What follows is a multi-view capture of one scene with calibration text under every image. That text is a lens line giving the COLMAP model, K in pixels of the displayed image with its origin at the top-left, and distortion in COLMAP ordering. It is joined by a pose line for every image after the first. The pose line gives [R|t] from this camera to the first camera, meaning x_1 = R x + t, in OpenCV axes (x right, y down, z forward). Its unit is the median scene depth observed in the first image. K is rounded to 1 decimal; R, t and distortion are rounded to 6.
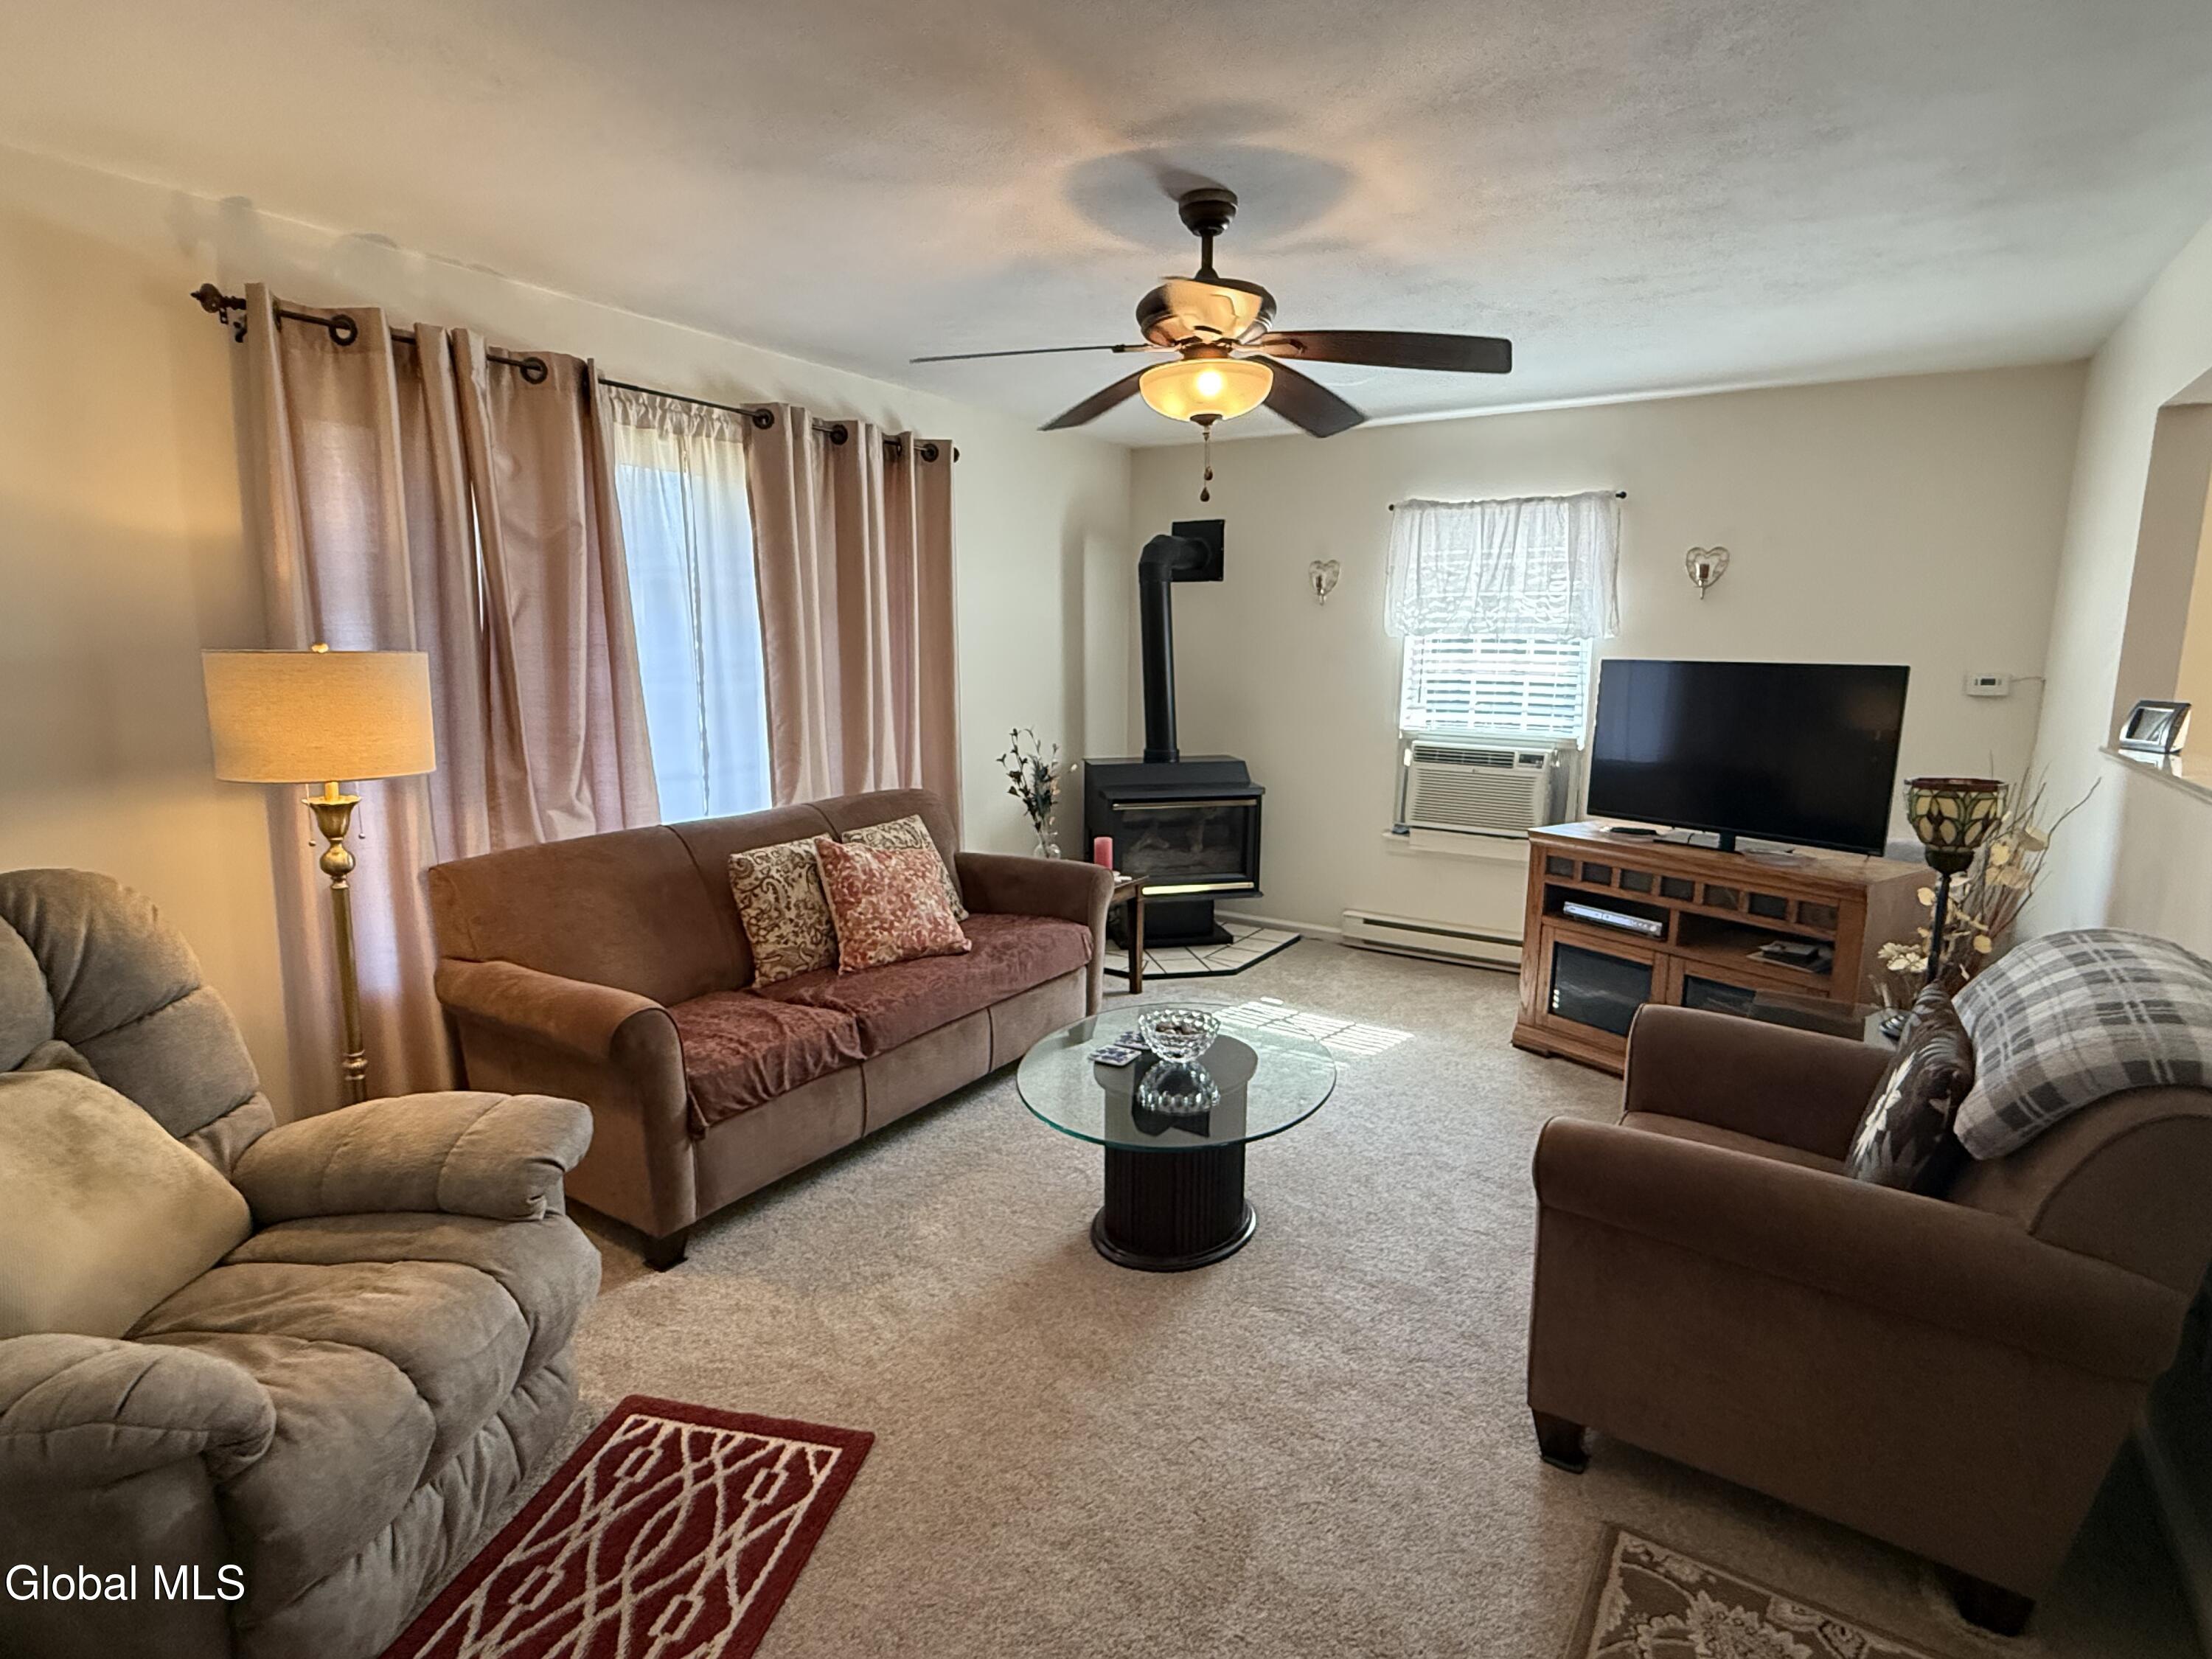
lens RADIAL K [[1138.1, 0, 1106.0], [0, 1138.1, 829.5], [0, 0, 1]] dist [0.000055, 0.000054]
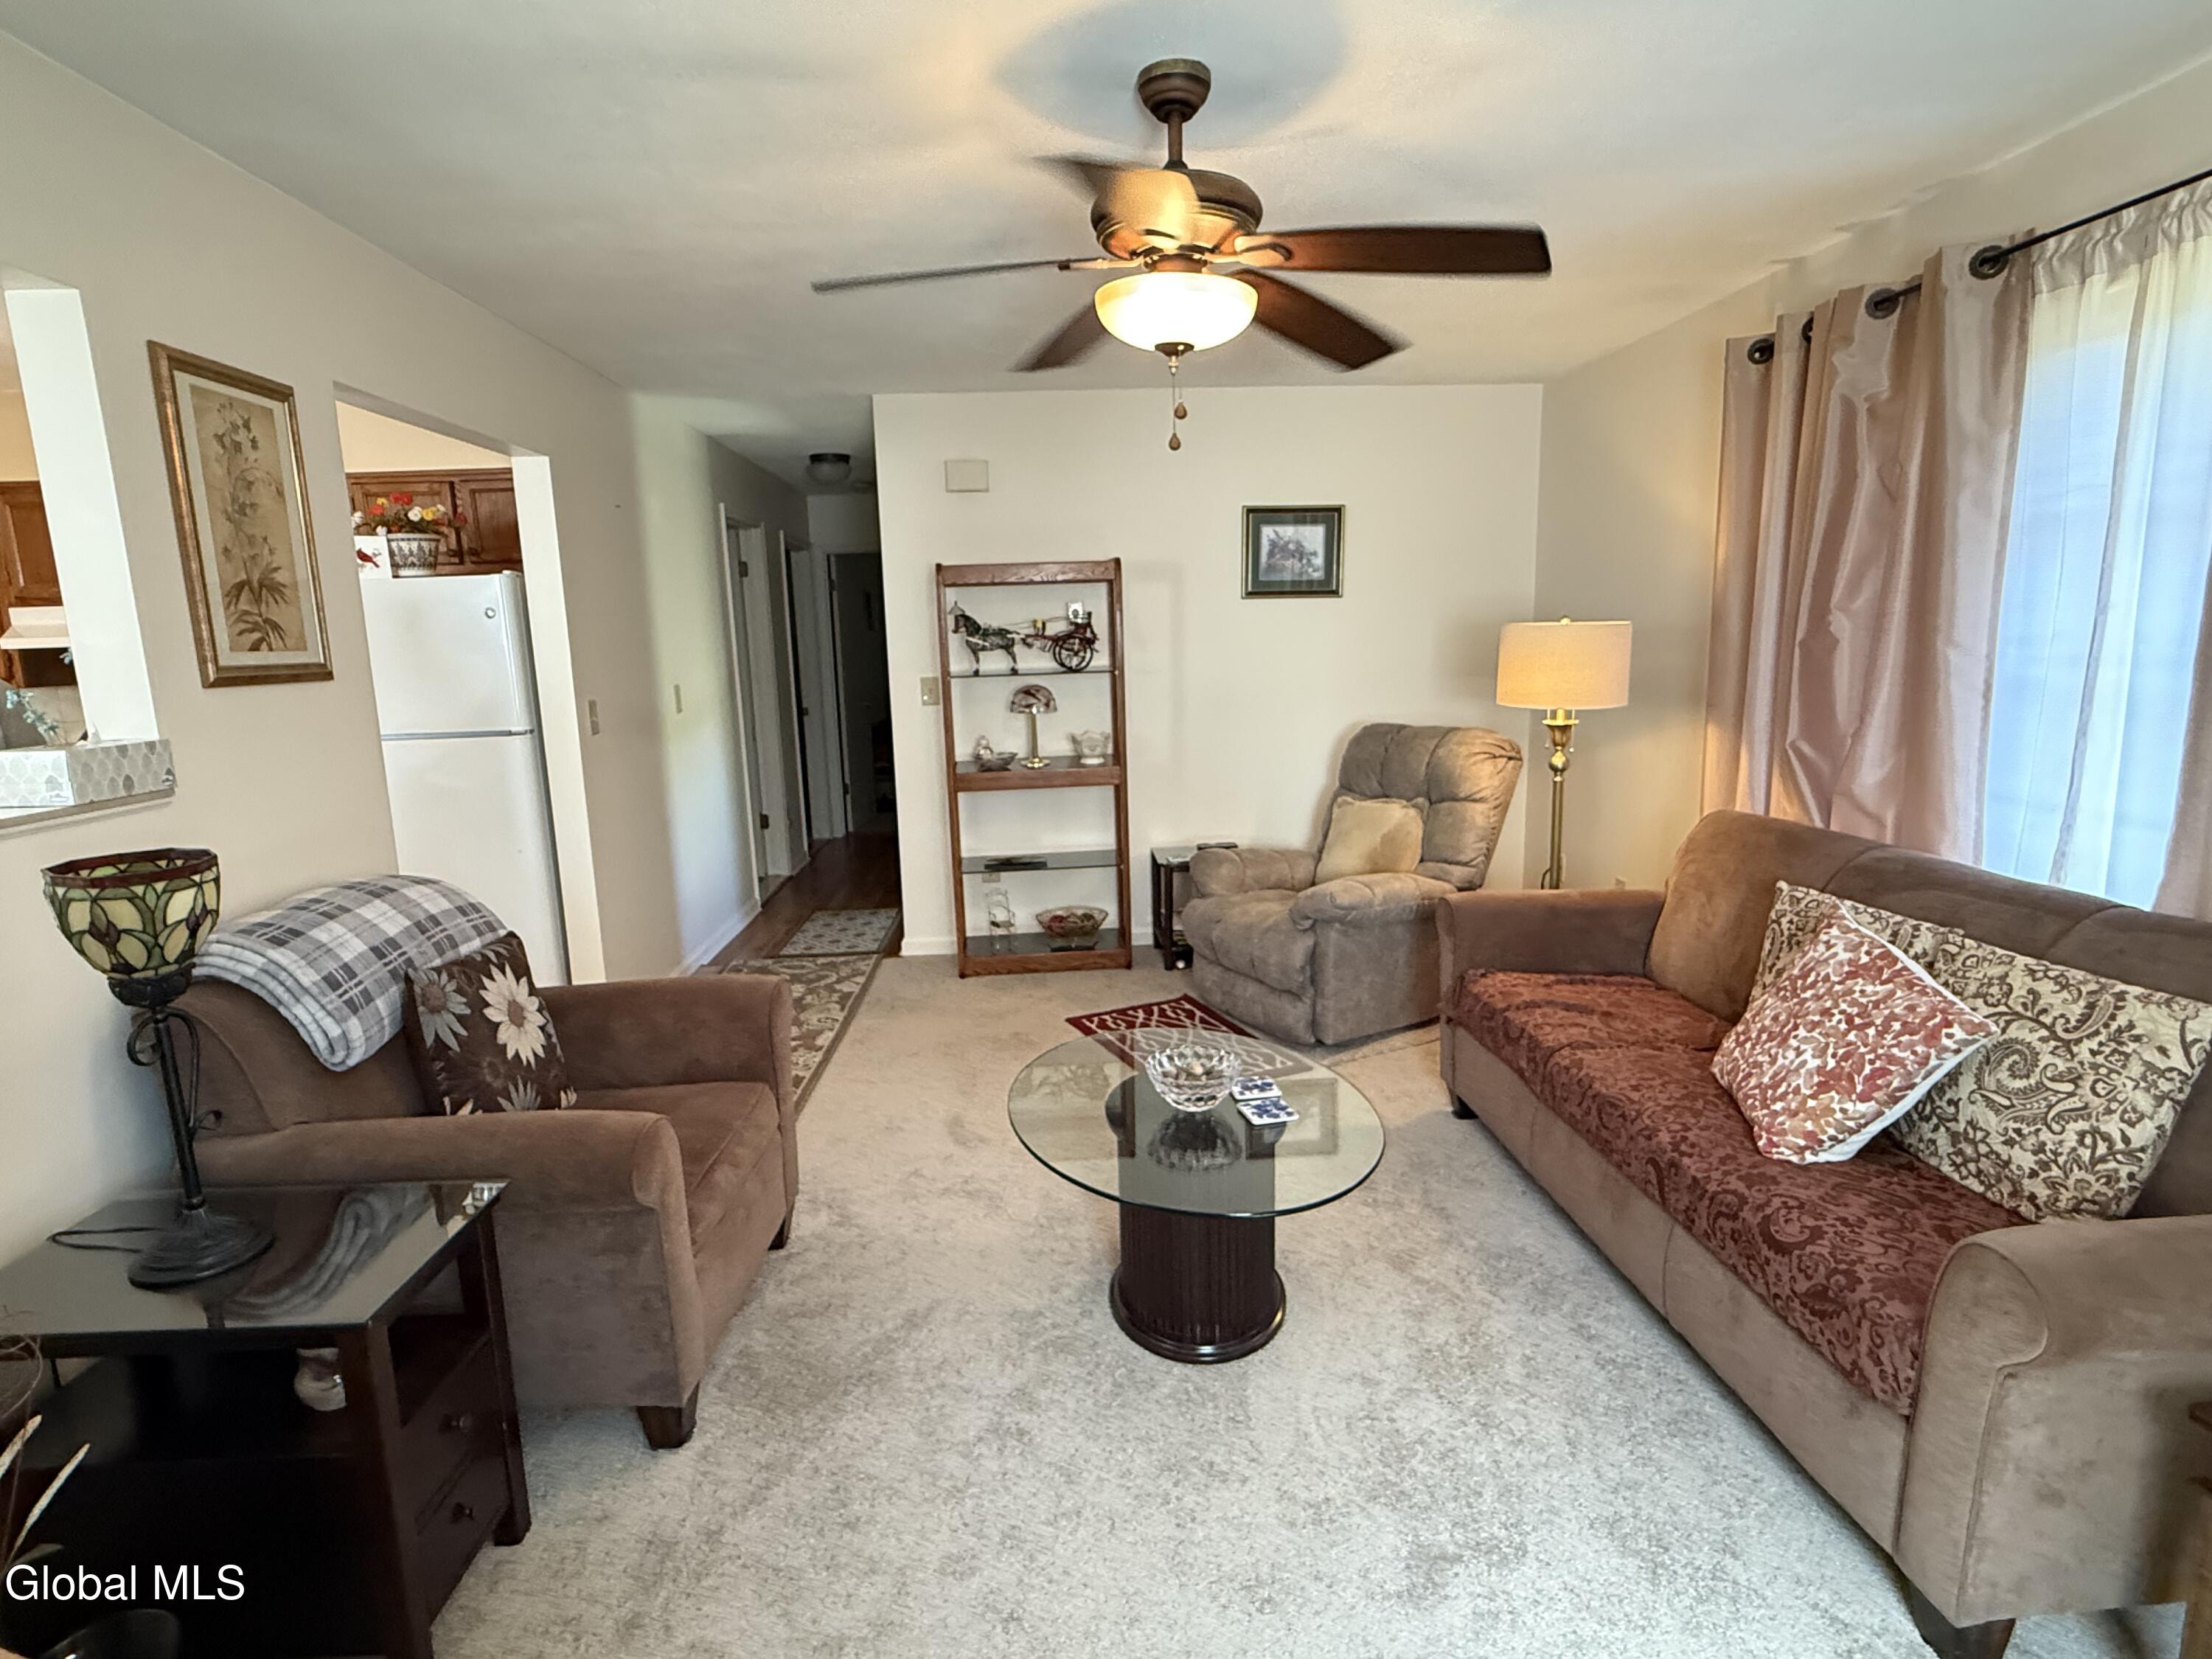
lens RADIAL K [[1138.1, 0, 1106.0], [0, 1138.1, 829.5], [0, 0, 1]] dist [0.000055, 0.000054]
pose [[-0.804192, 0.117957, -0.582548, 0.436451], [-0.077399, 0.950981, 0.299407, -0.183983], [0.589309, 0.285869, -0.755641, 1.143504]]
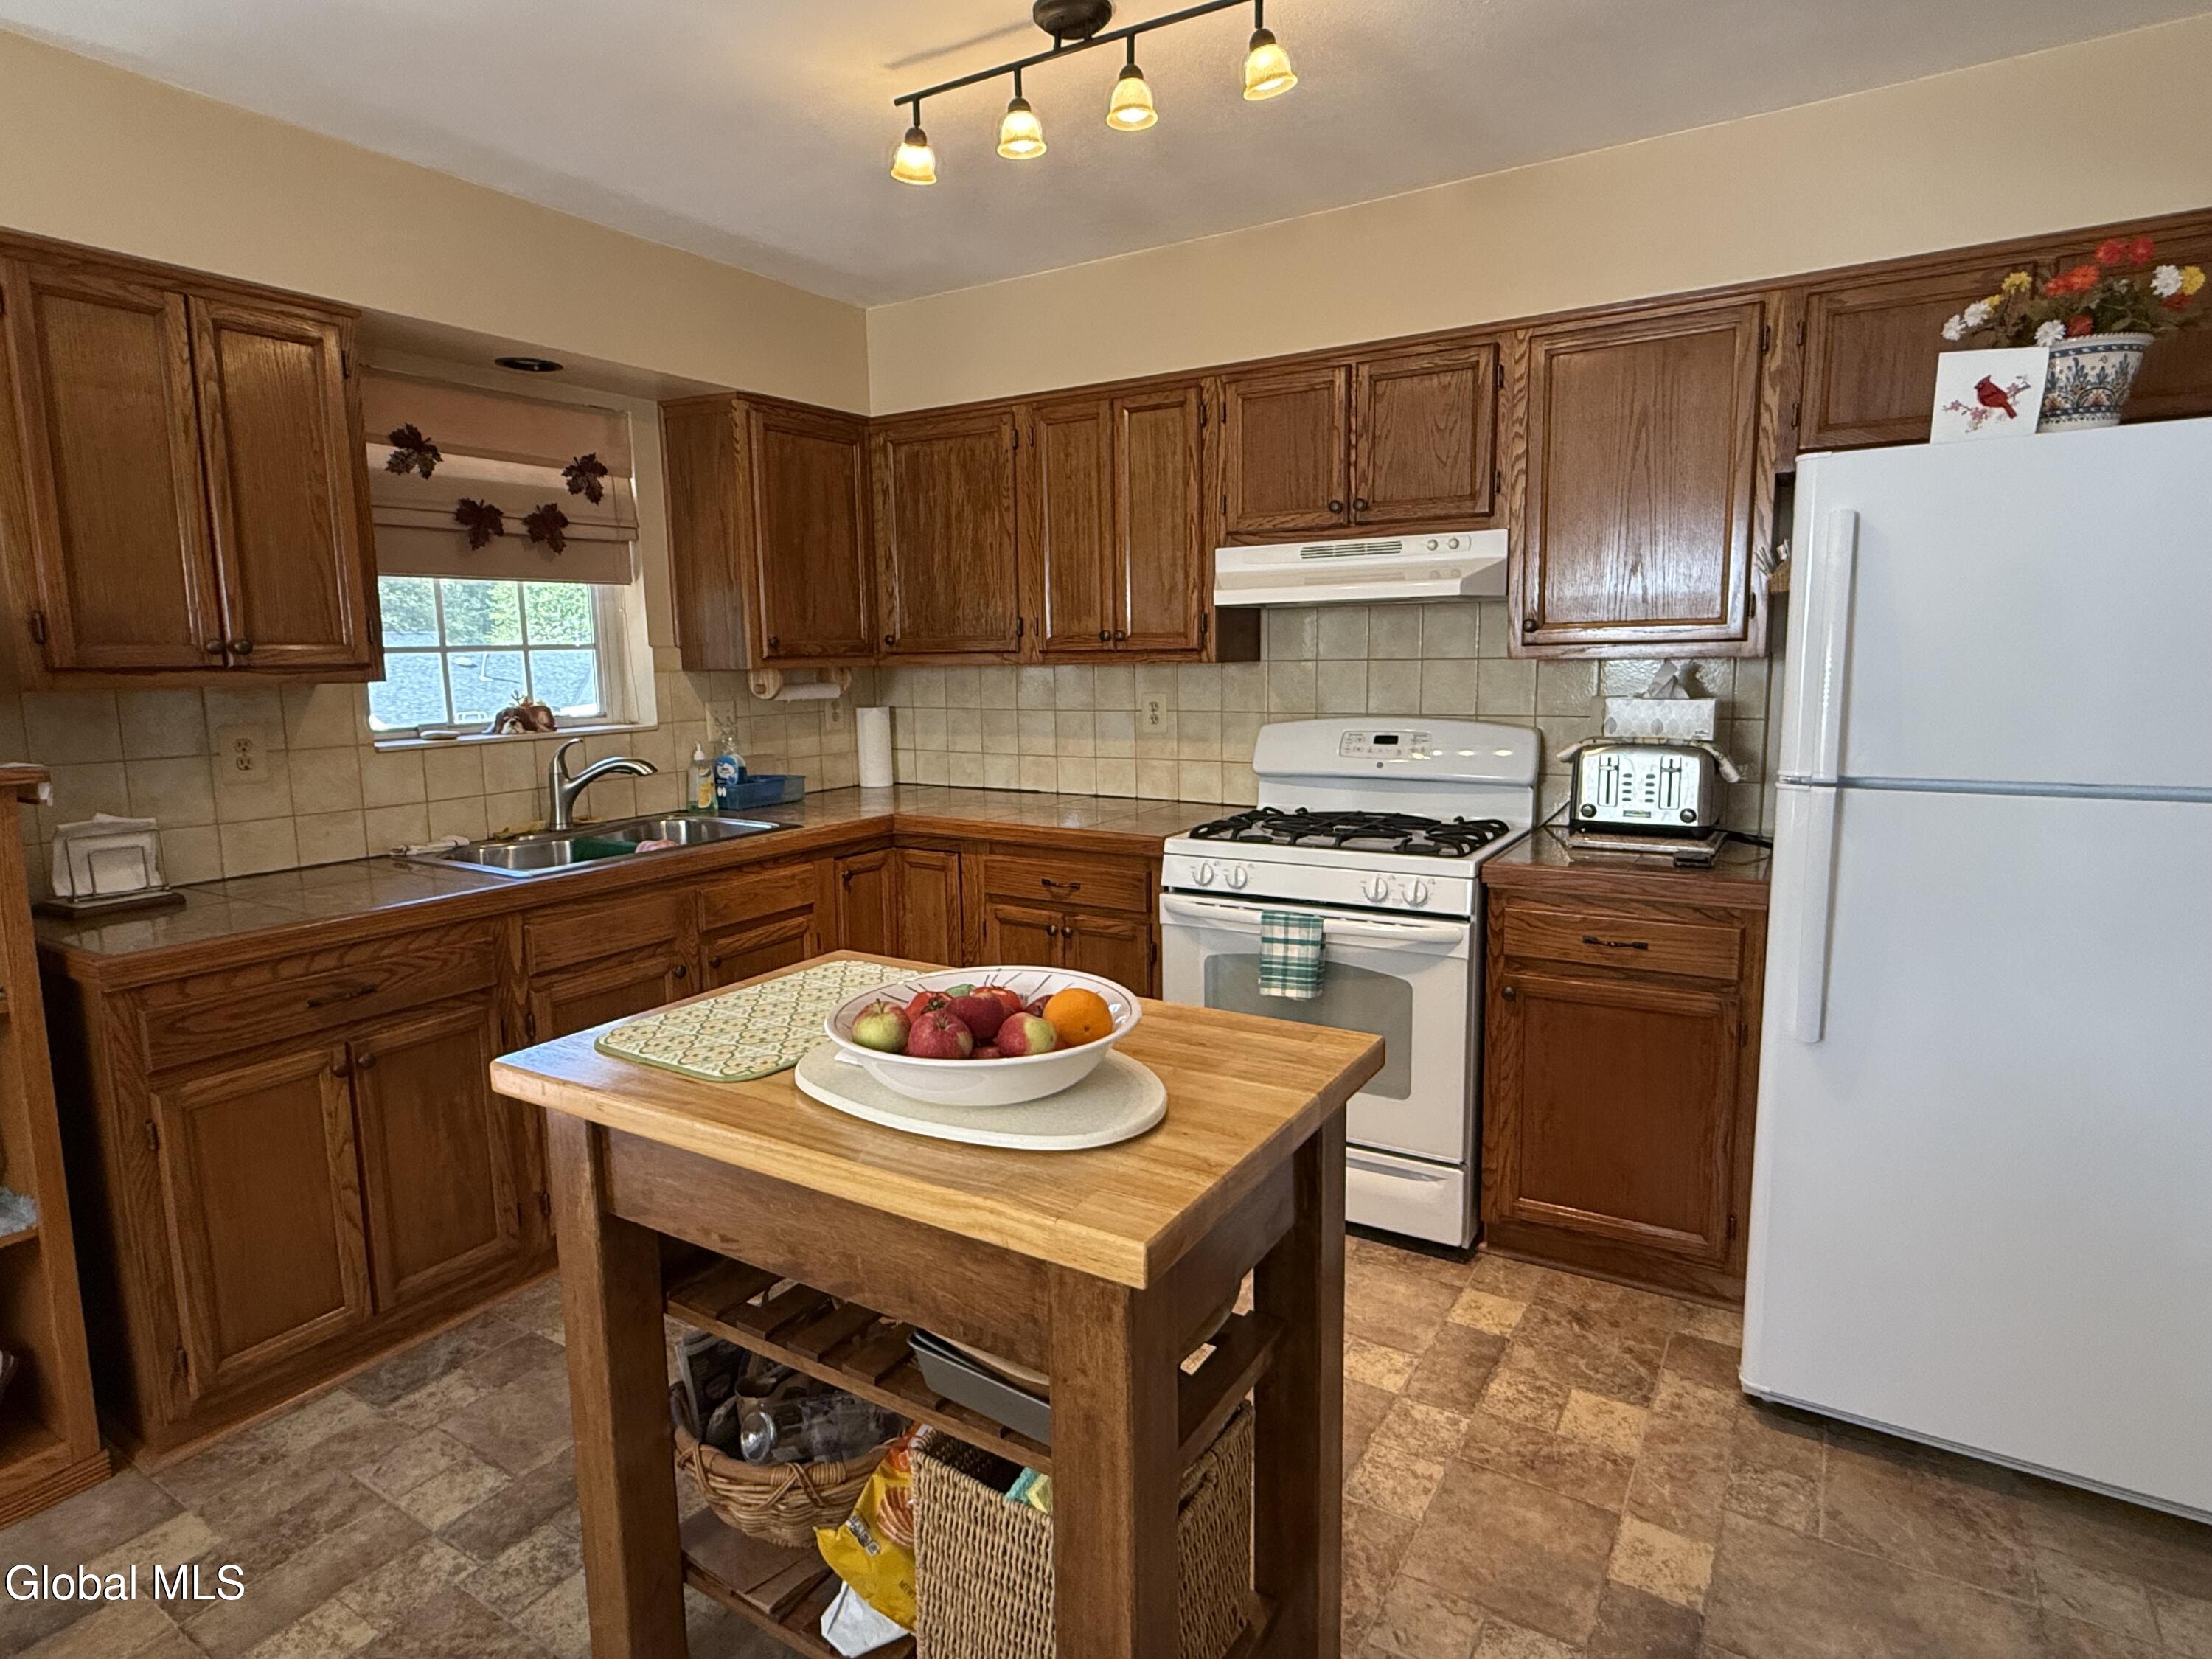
lens RADIAL K [[1197.3, 0, 1092.4], [0, 1197.3, 822.1], [0, 0, 1]] dist [-0.002245, 0.001408]
pose [[-0.999780, 0.010003, -0.018414, 0.730251], [0.003874, 0.951789, 0.306728, -0.045441], [0.020595, 0.306590, -0.951619, 0.434542]]
